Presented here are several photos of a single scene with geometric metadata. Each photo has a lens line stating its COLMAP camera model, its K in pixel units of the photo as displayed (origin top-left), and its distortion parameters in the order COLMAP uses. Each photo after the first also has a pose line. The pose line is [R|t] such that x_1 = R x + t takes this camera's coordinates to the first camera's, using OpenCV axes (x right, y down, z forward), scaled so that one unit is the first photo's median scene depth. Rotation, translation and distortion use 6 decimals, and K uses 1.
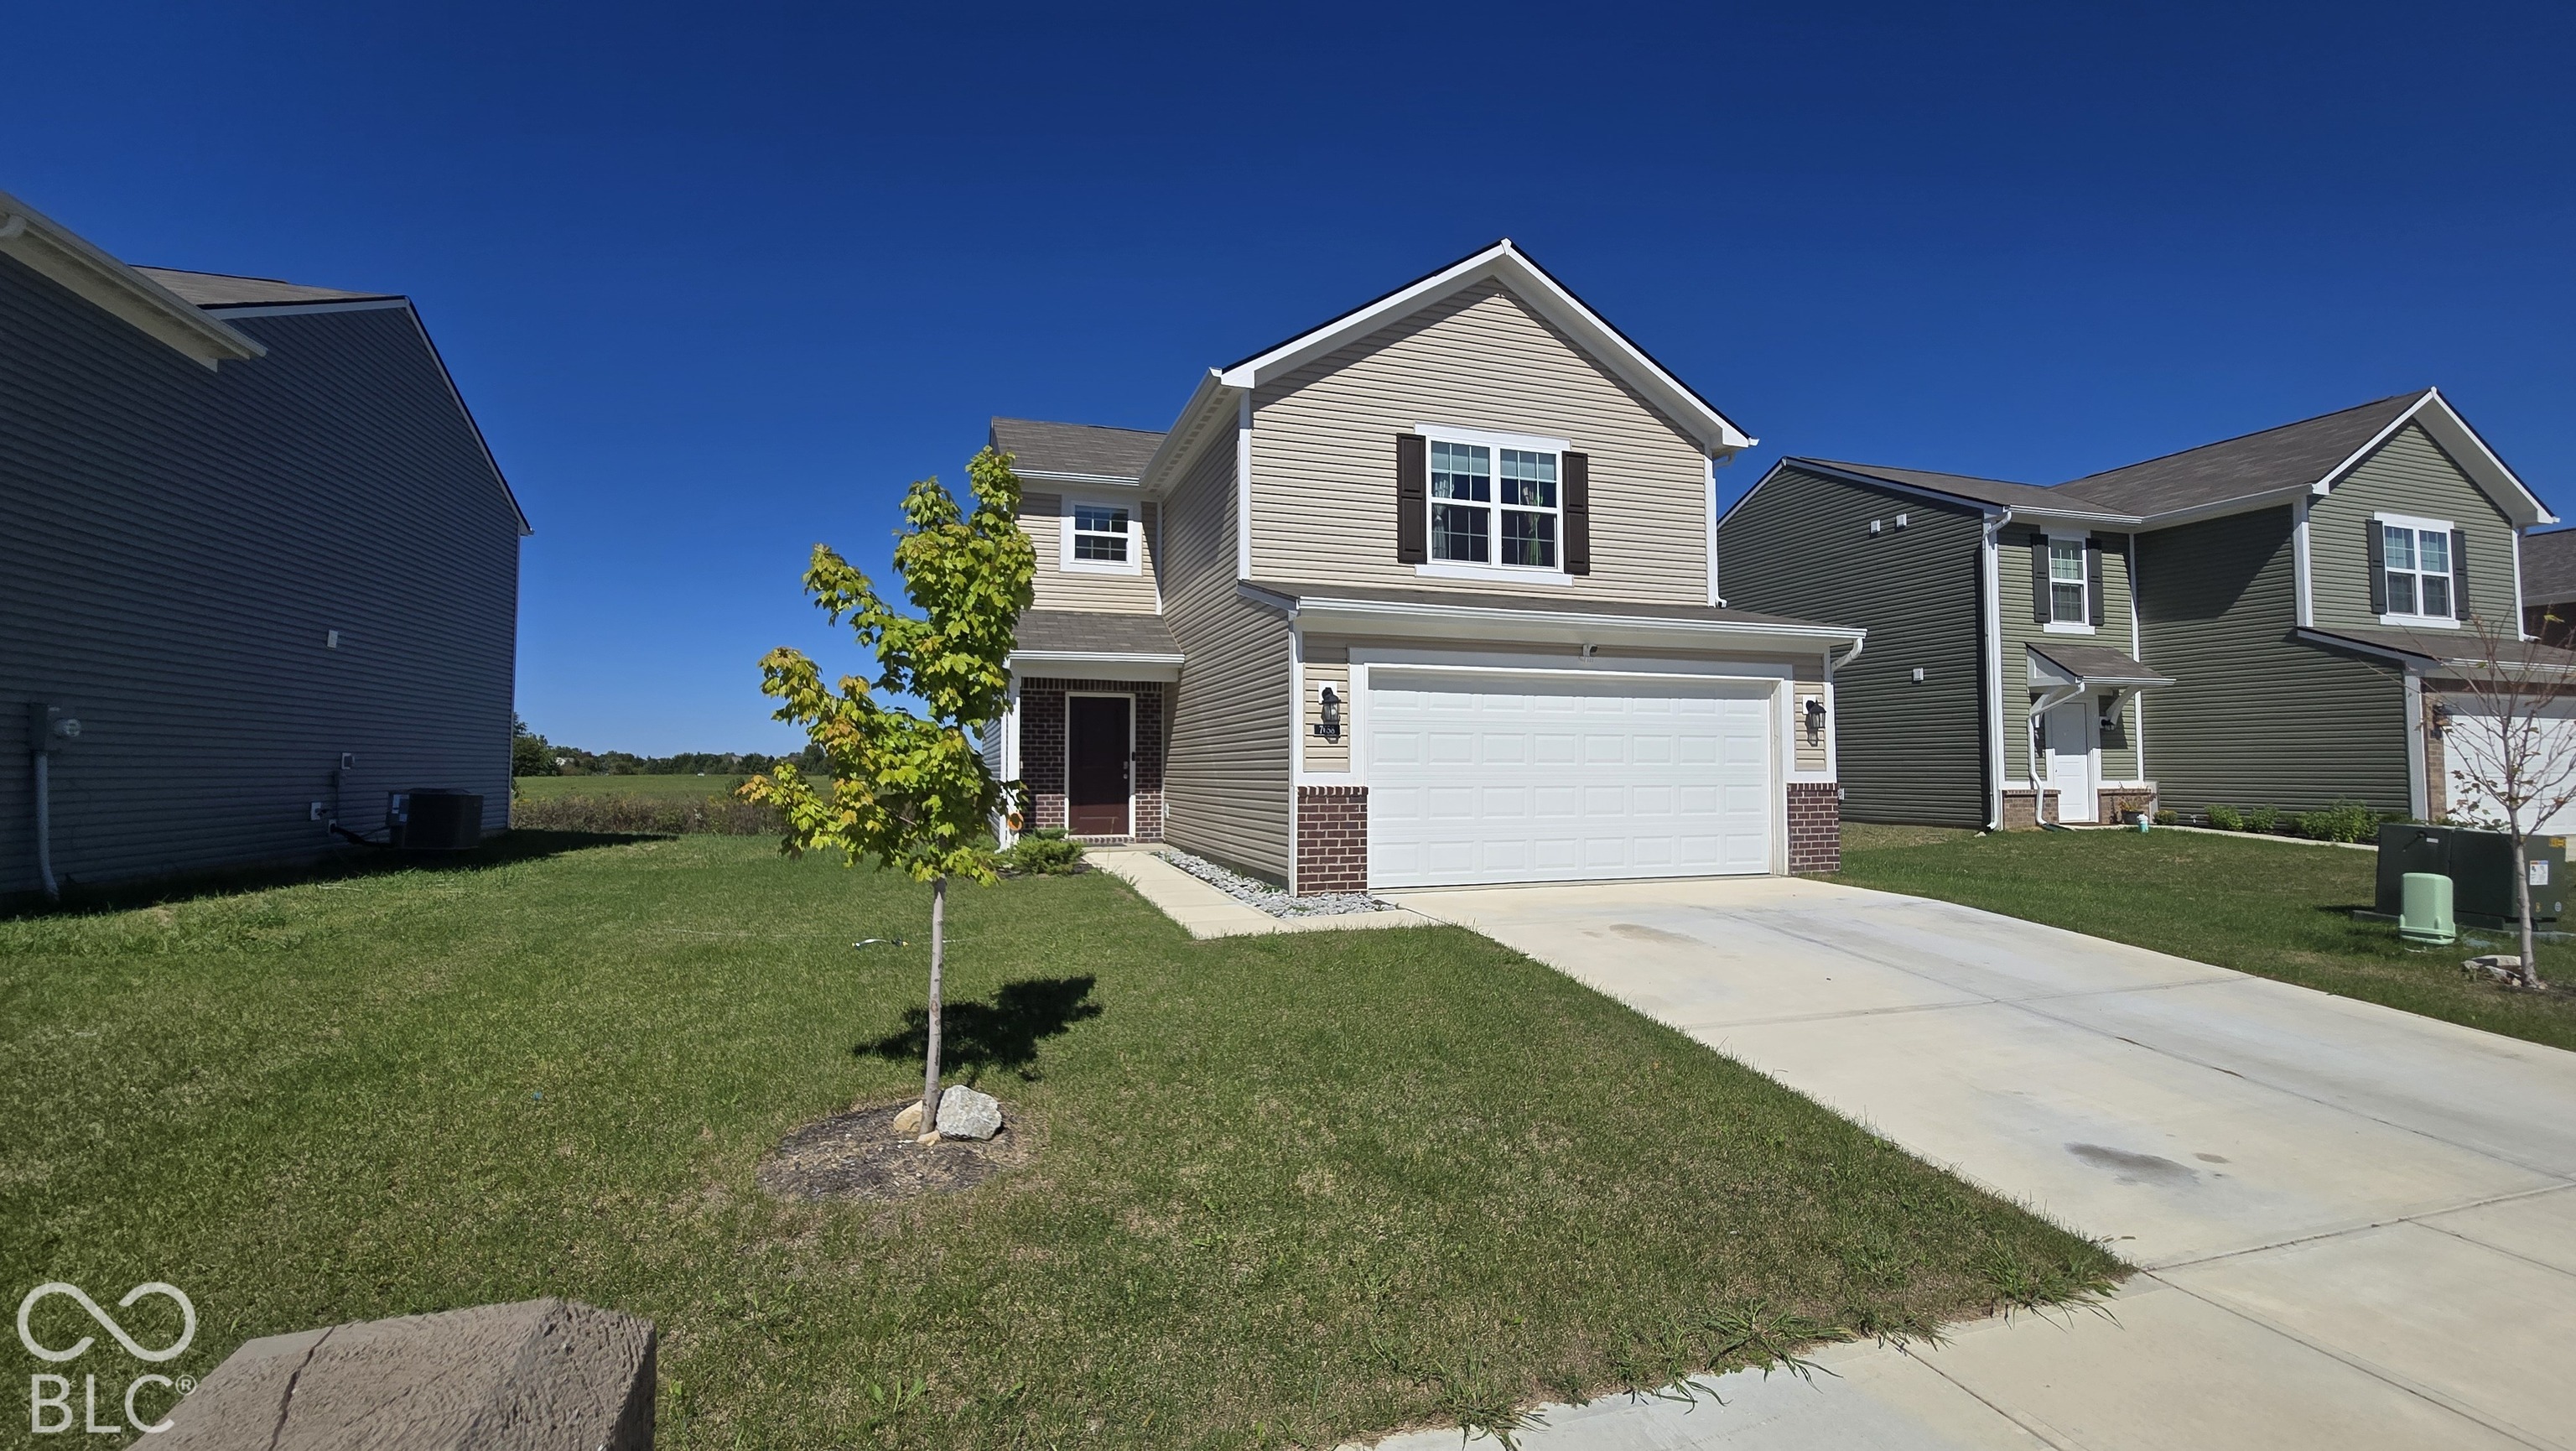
lens RADIAL K [[1062.5, 0, 1304.3], [0, 1062.5, 725.8], [0, 0, 1]] dist [-0.000080, 0.000112]
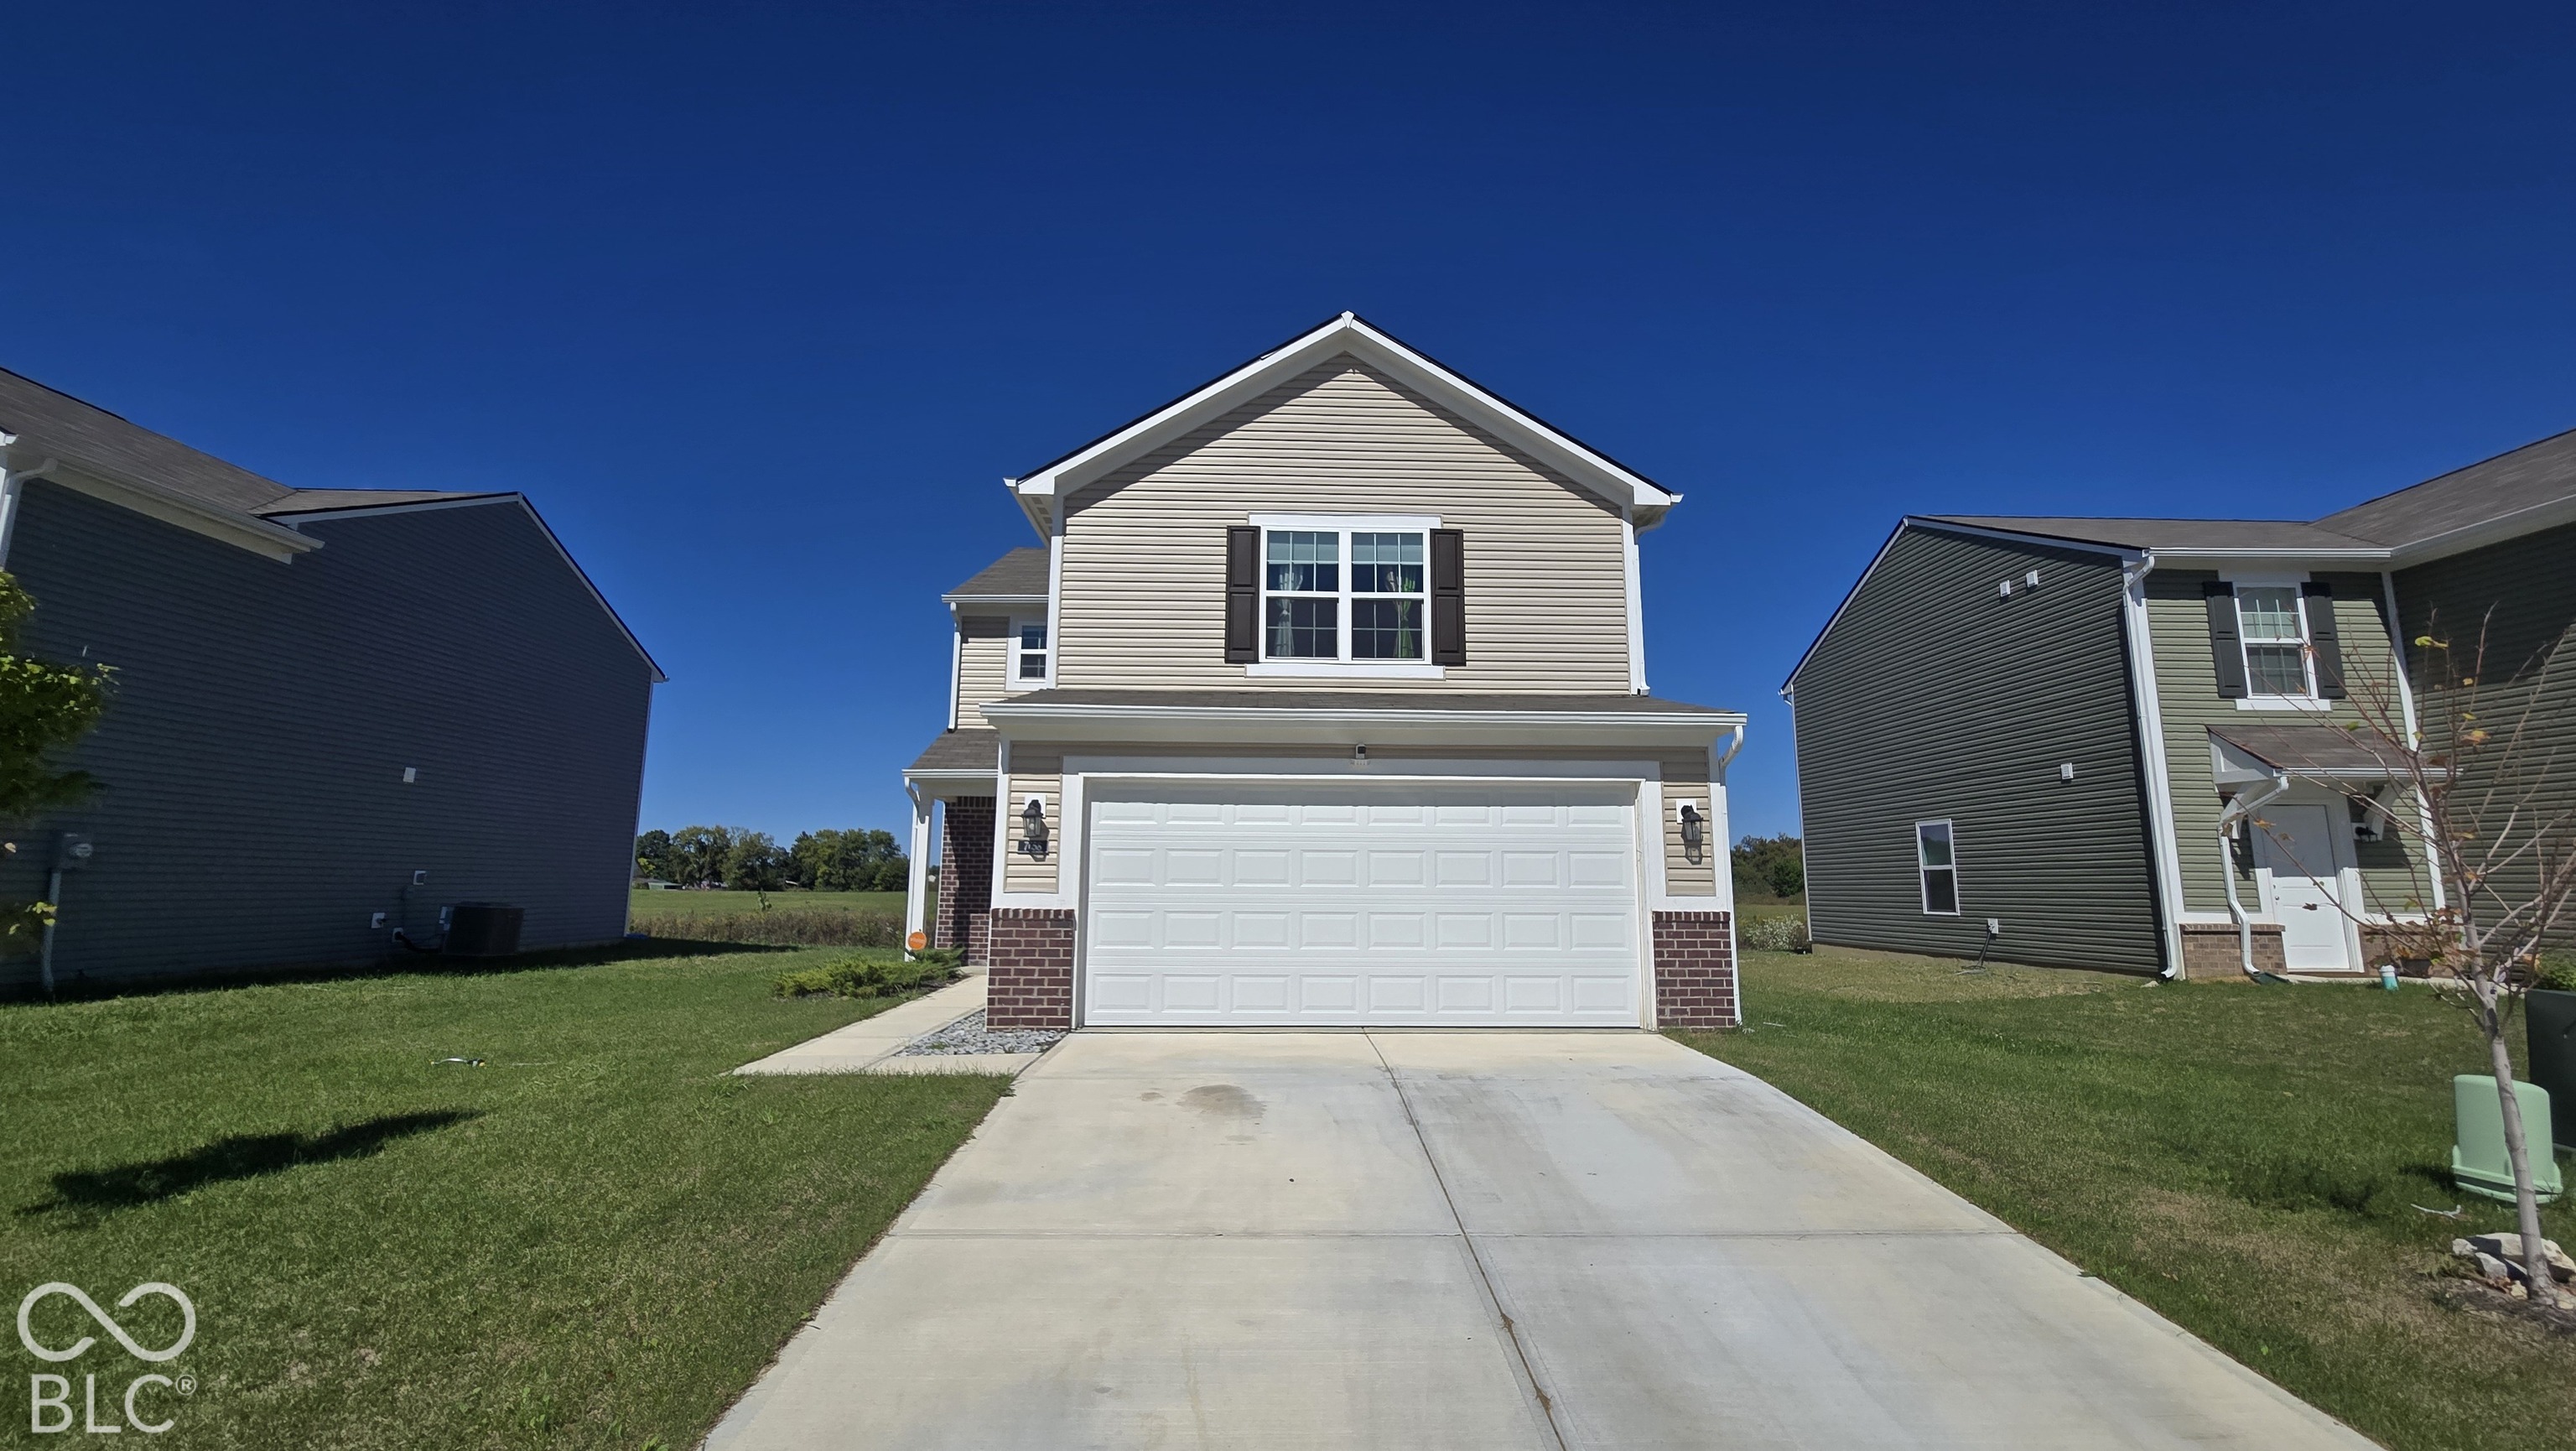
lens RADIAL K [[1062.5, 0, 1287.5], [0, 1062.5, 725.7], [0, 0, 1]] dist [-0.000080, 0.000112]
pose [[0.957110, -0.038062, -0.287212, 0.380273], [0.005842, 0.993667, -0.112214, 0.003544], [0.289664, 0.105723, 0.951271, 0.138974]]
